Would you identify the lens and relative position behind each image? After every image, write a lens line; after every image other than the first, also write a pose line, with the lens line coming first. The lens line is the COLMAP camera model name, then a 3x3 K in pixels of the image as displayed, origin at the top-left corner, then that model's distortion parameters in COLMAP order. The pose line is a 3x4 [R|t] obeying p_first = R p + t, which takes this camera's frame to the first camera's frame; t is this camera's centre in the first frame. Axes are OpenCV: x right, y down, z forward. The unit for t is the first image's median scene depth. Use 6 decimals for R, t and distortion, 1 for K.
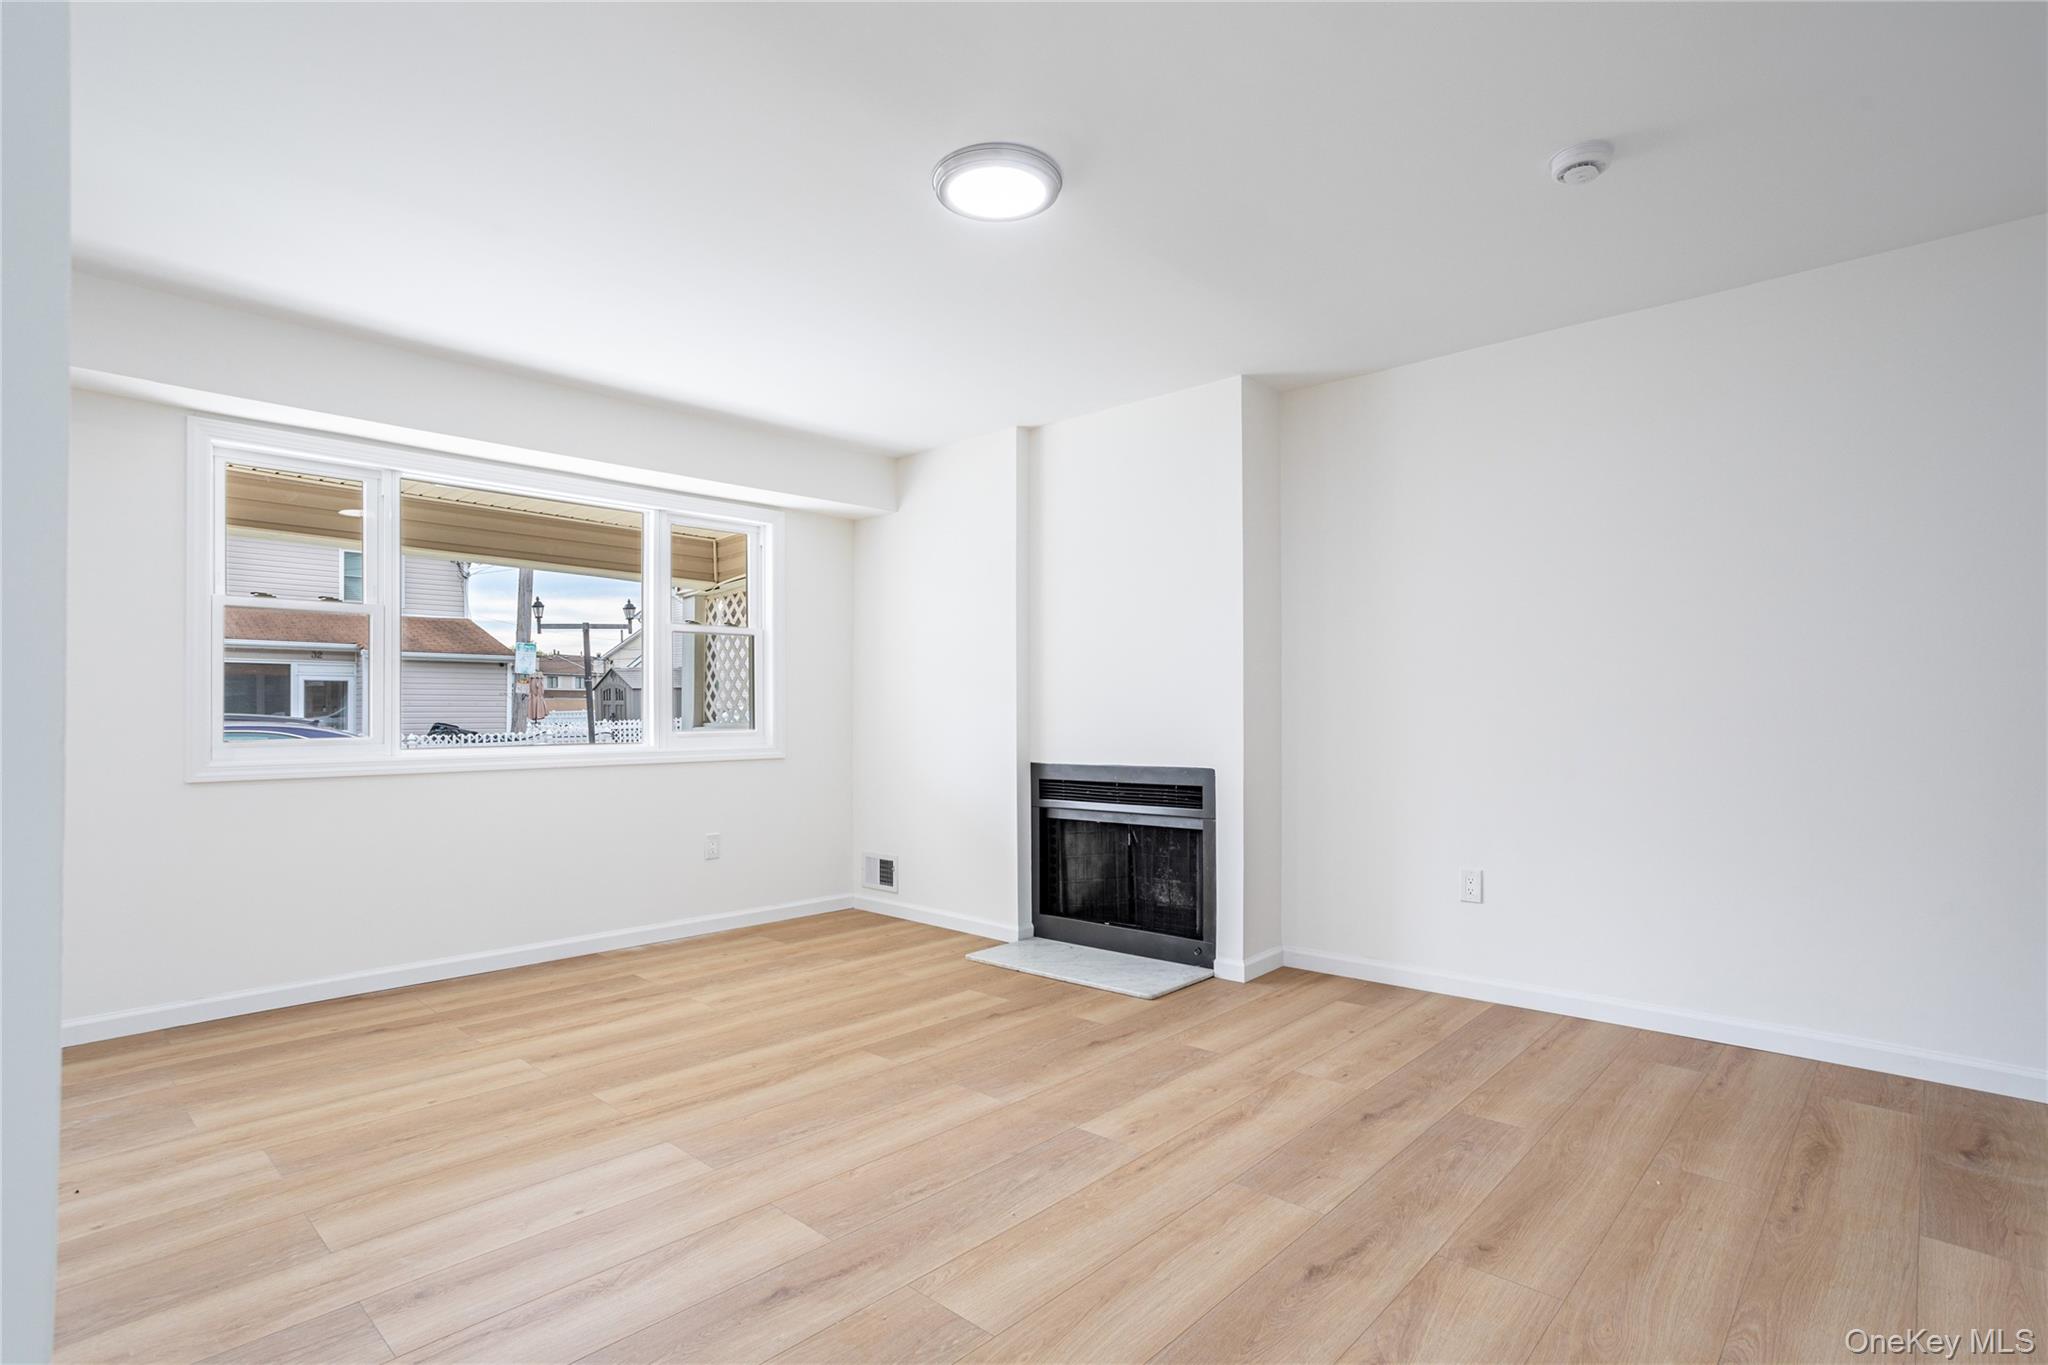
lens RADIAL K [[999.1, 0, 1022.5], [0, 999.1, 704.4], [0, 0, 1]] dist [-0.054549, 0.035526]
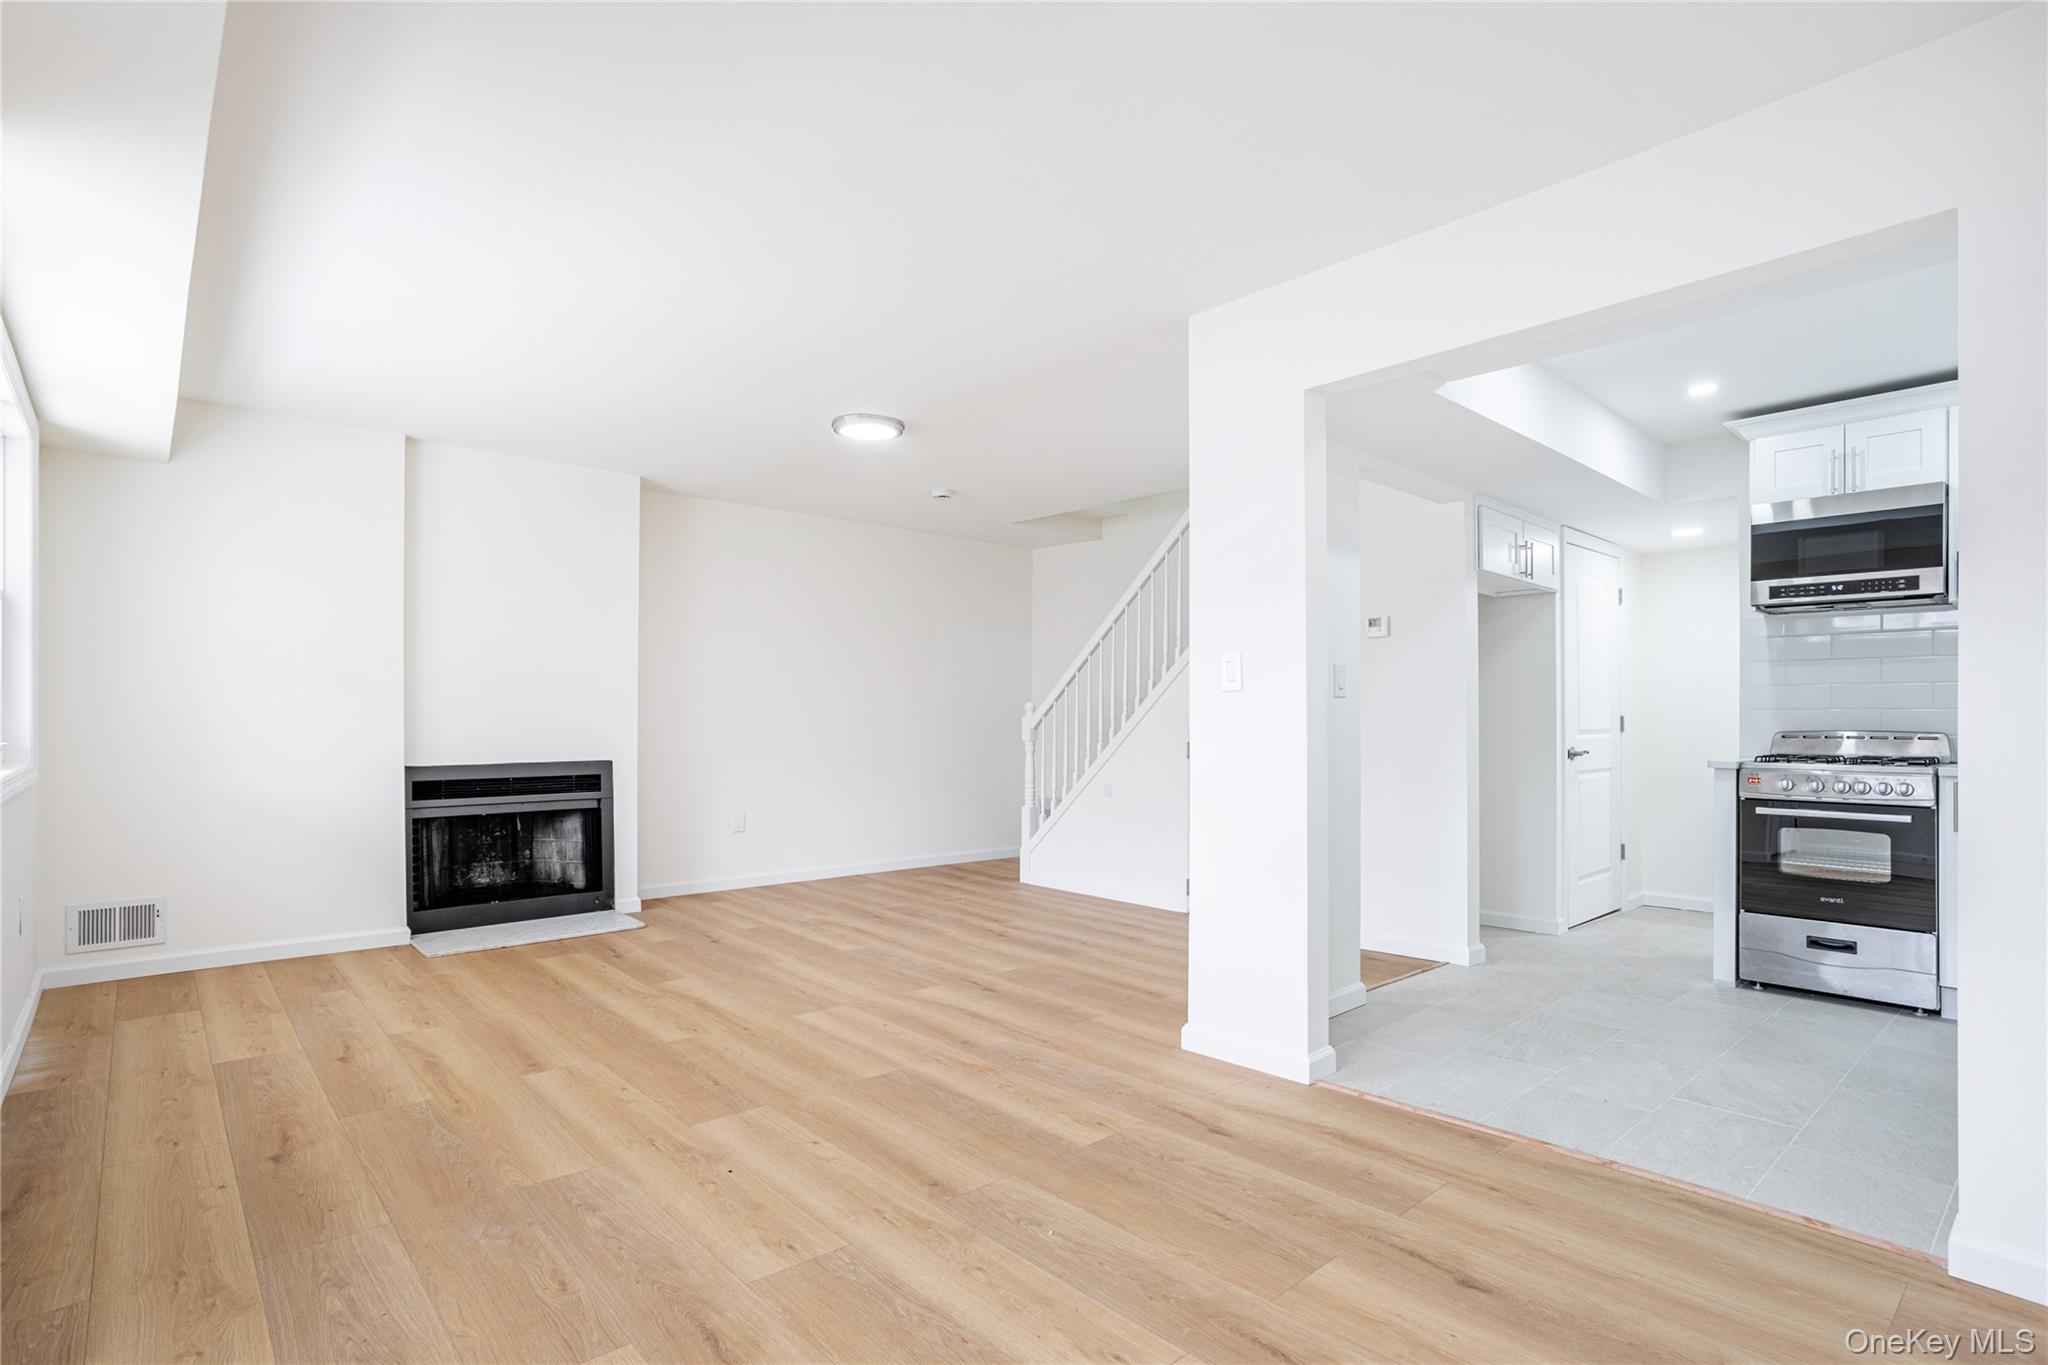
lens RADIAL K [[1013.4, 0, 1025.6], [0, 1013.4, 721.8], [0, 0, 1]] dist [-0.057109, 0.038030]
pose [[0.089987, 0.000624, 0.995943, -1.220331], [-0.015295, 0.999883, 0.000756, 0.003672], [-0.995825, -0.015300, 0.089986, 0.360965]]
